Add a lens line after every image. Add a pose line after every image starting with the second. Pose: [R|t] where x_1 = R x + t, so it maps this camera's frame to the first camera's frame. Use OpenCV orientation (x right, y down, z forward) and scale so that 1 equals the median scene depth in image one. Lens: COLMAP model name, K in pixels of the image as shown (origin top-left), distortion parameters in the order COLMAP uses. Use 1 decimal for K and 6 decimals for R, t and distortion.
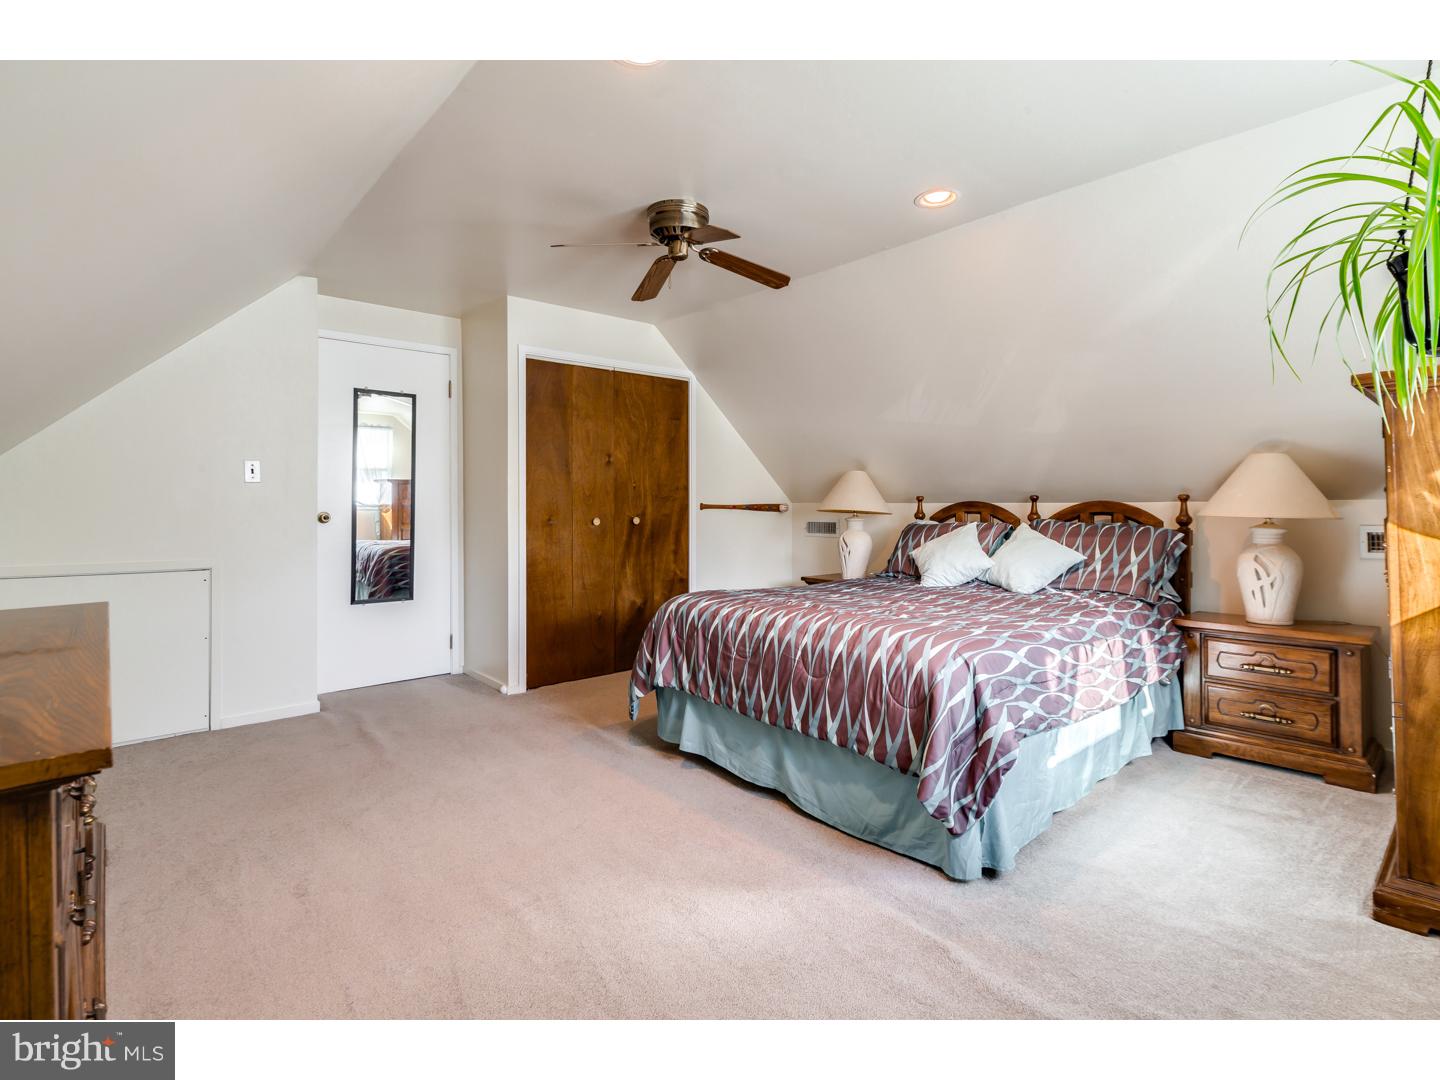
lens RADIAL K [[696.2, 0, 713.1], [0, 696.2, 498.2], [0, 0, 1]] dist [0.000159, -0.000298]
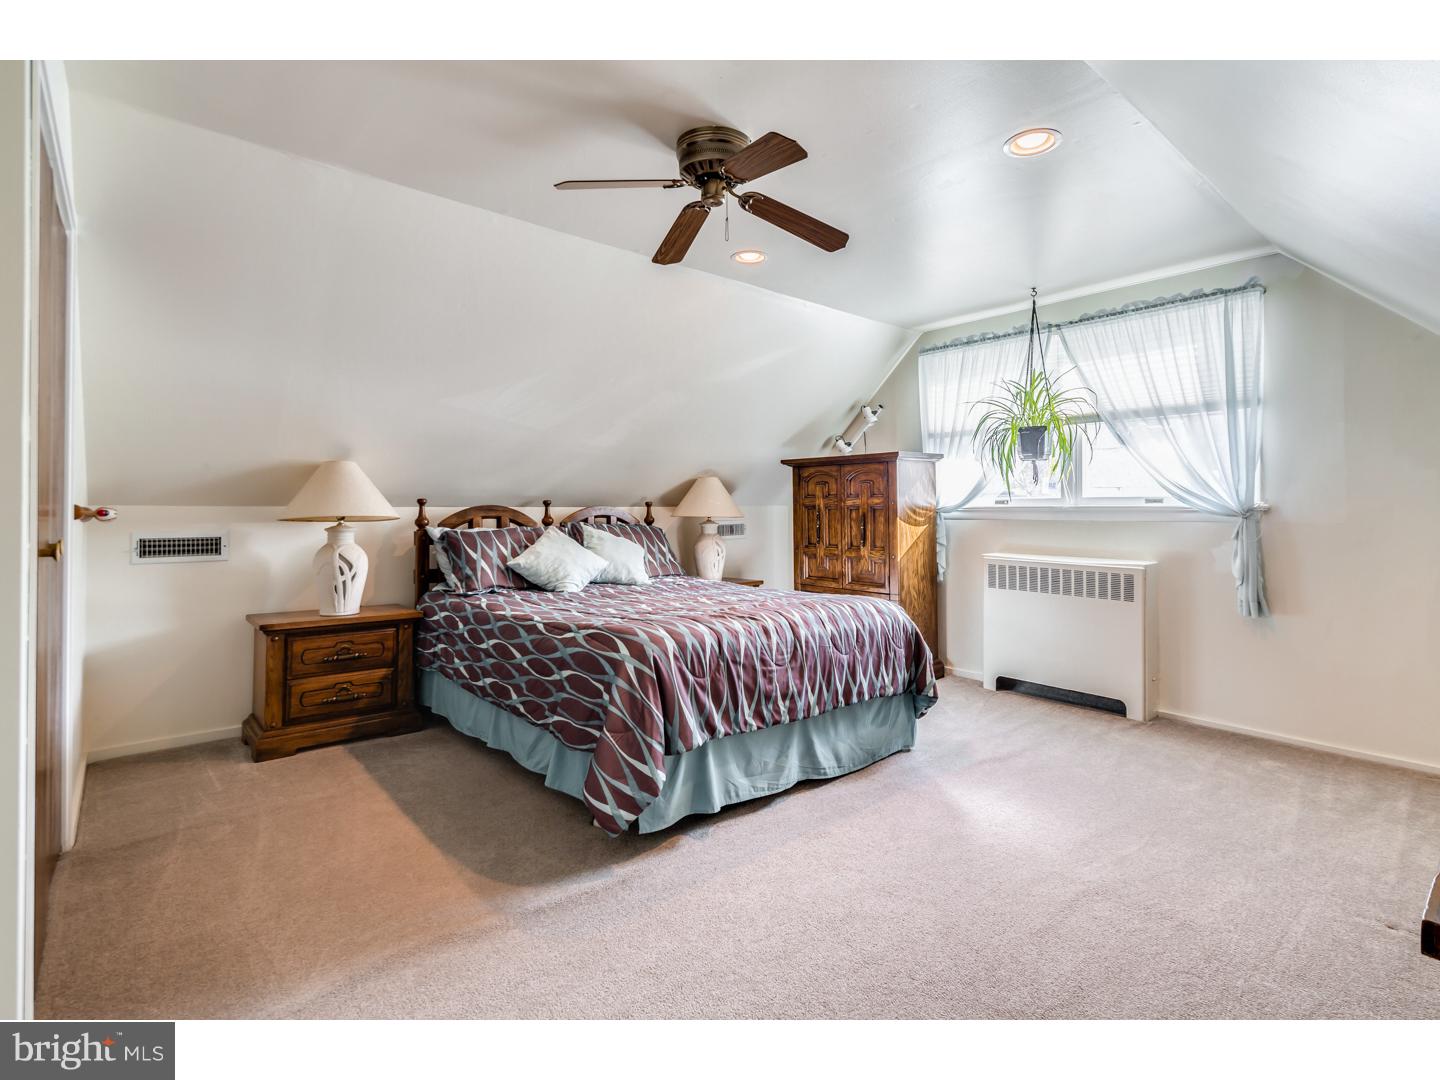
lens RADIAL K [[696.2, 0, 713.1], [0, 696.2, 498.2], [0, 0, 1]] dist [0.000159, -0.000298]
pose [[-0.010893, 0.014935, 0.999829, -0.858365], [-0.013087, 0.999801, -0.015077, 0.007220], [-0.999855, -0.013249, -0.010696, 1.013361]]
